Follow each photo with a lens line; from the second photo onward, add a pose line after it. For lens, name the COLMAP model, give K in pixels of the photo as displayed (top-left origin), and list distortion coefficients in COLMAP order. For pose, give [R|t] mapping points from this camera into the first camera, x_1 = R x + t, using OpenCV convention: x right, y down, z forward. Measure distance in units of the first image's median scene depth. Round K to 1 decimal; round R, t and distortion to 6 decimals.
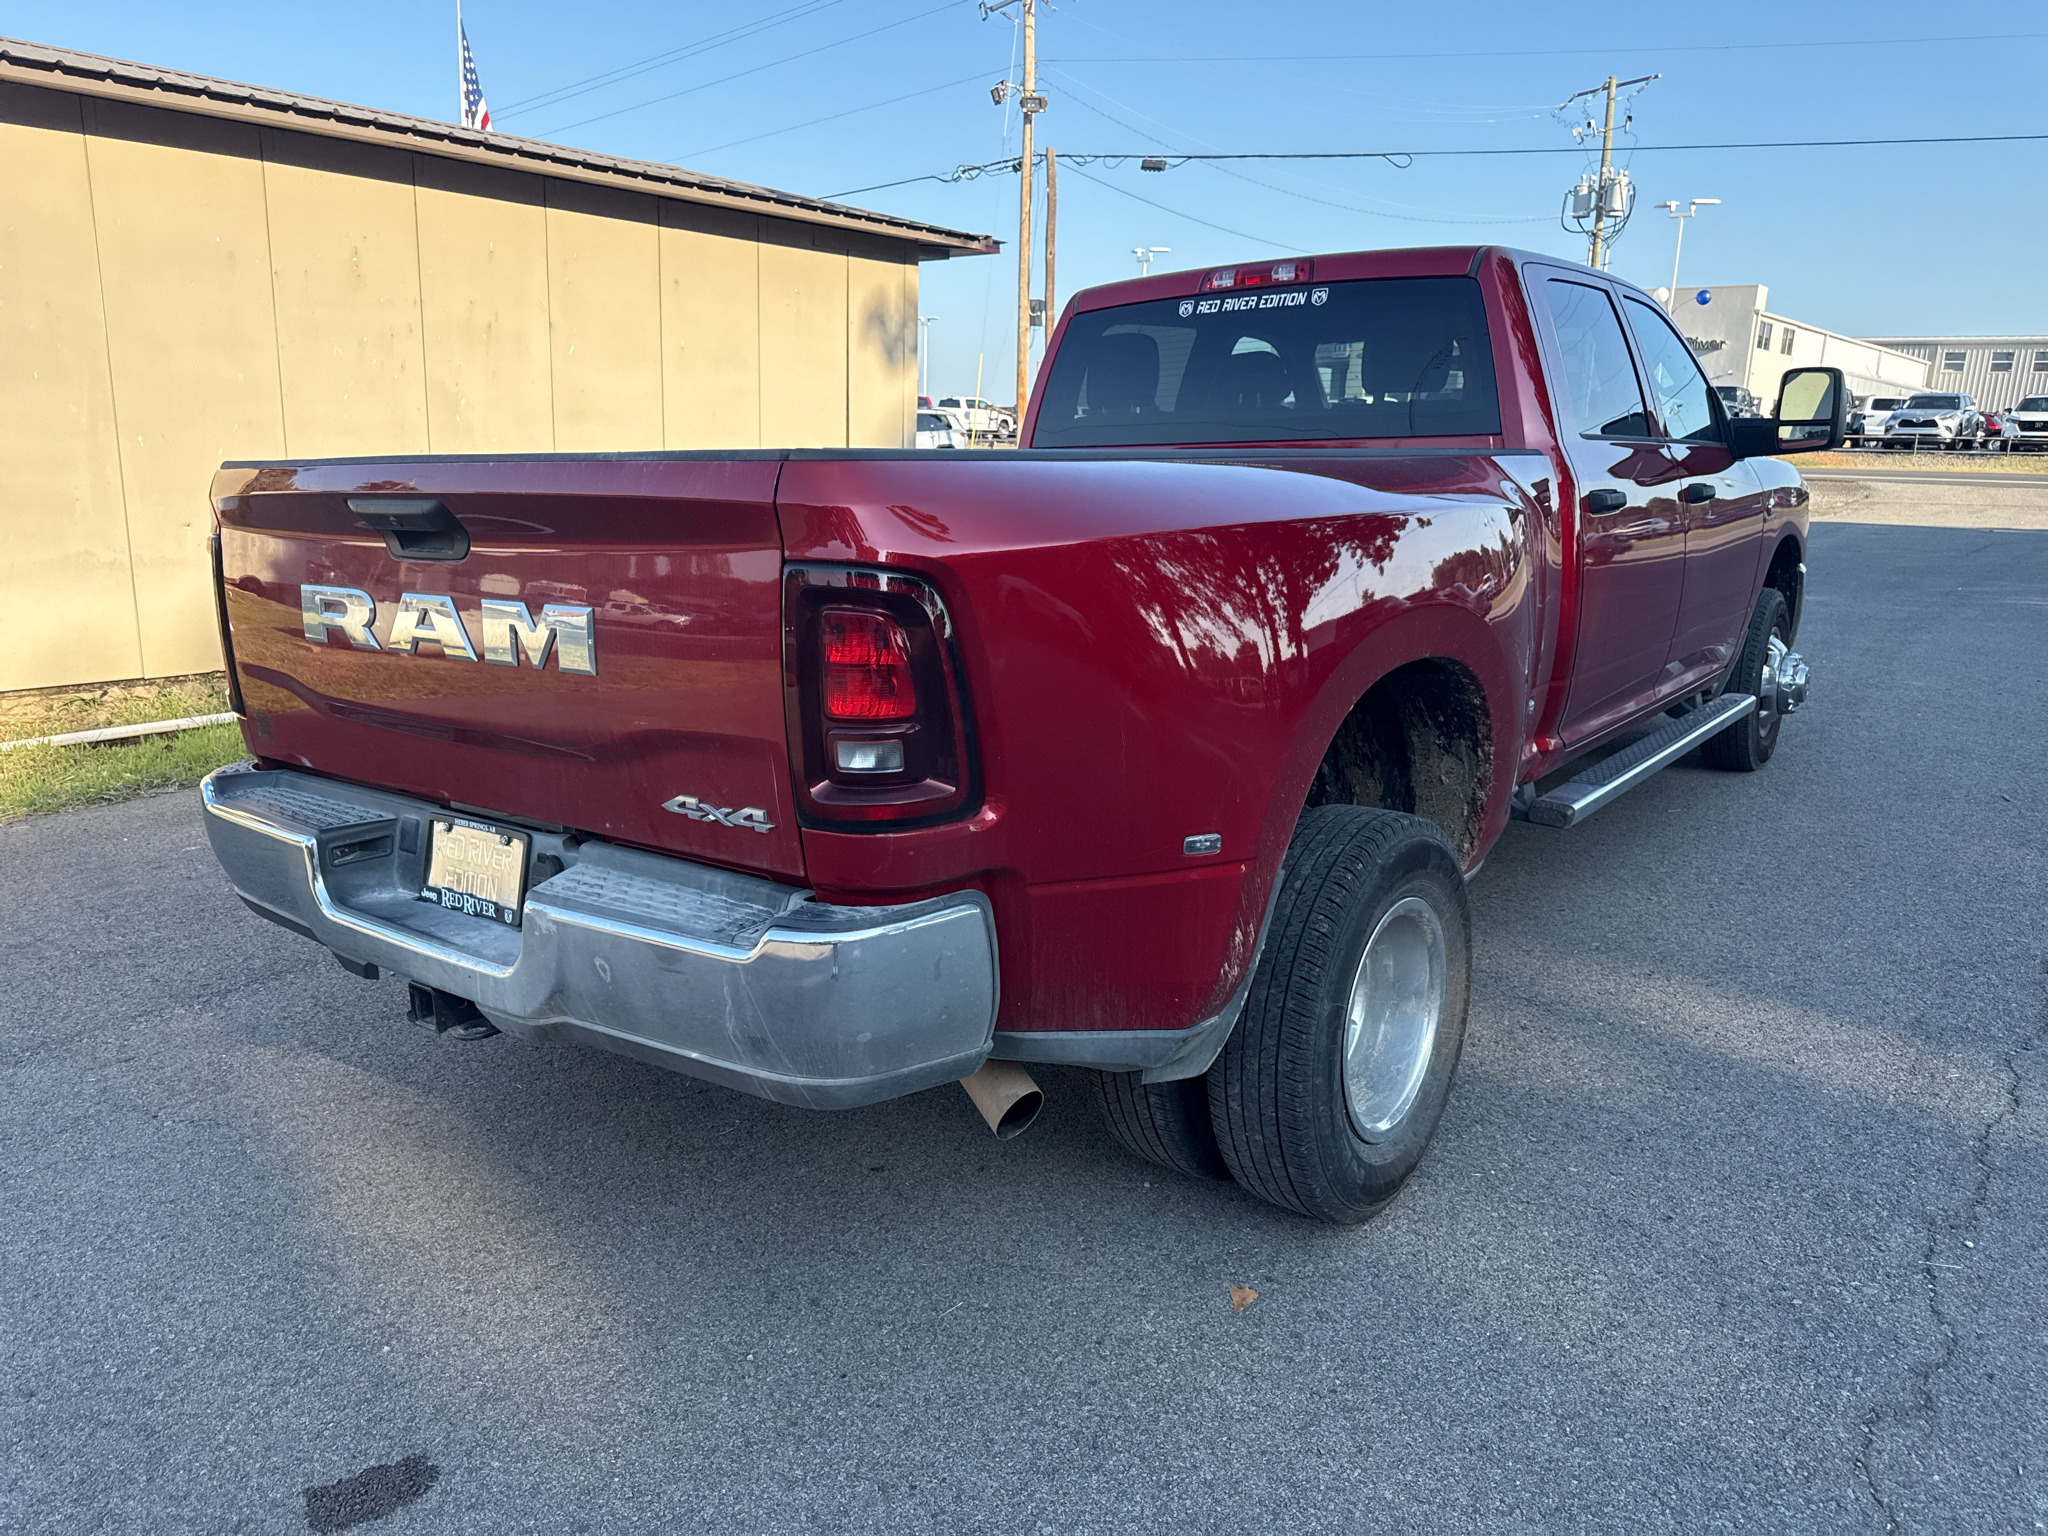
lens RADIAL K [[1468.0, 0, 1014.0], [0, 1468.0, 764.7], [0, 0, 1]] dist [0.000347, -0.003338]
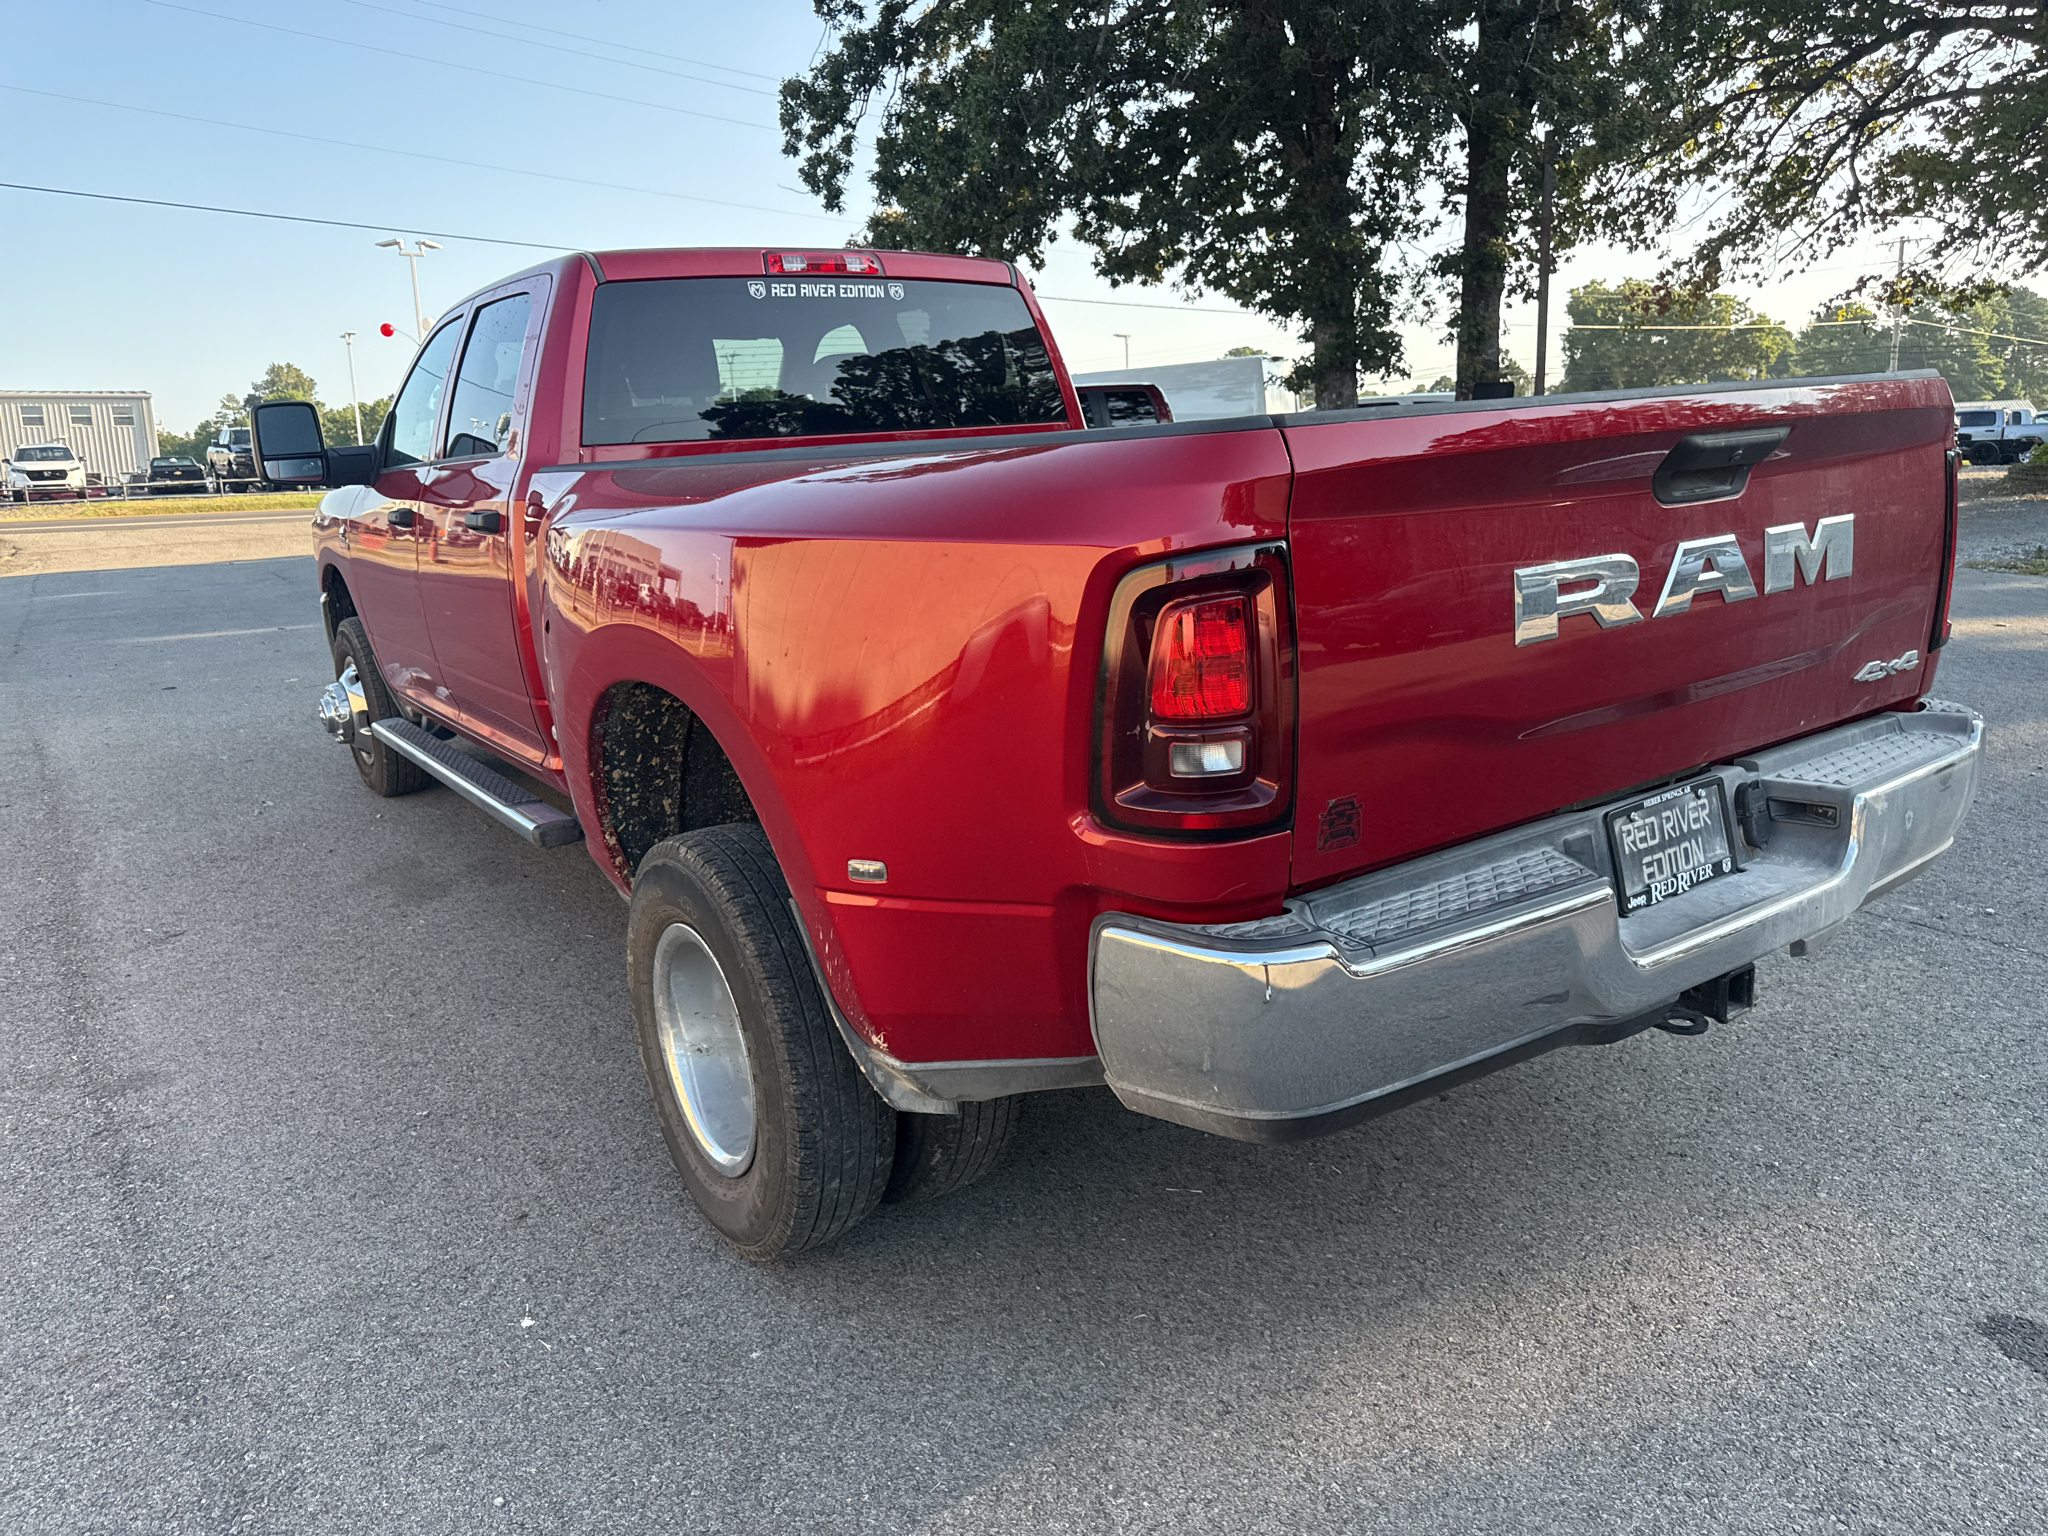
lens RADIAL K [[1468.0, 0, 1014.0], [0, 1468.0, 764.7], [0, 0, 1]] dist [0.000347, -0.003338]
pose [[0.290888, -0.204094, 0.934735, -0.764999], [0.241311, 0.961048, 0.134744, -0.113529], [-0.925826, 0.186367, 0.328807, 0.619254]]
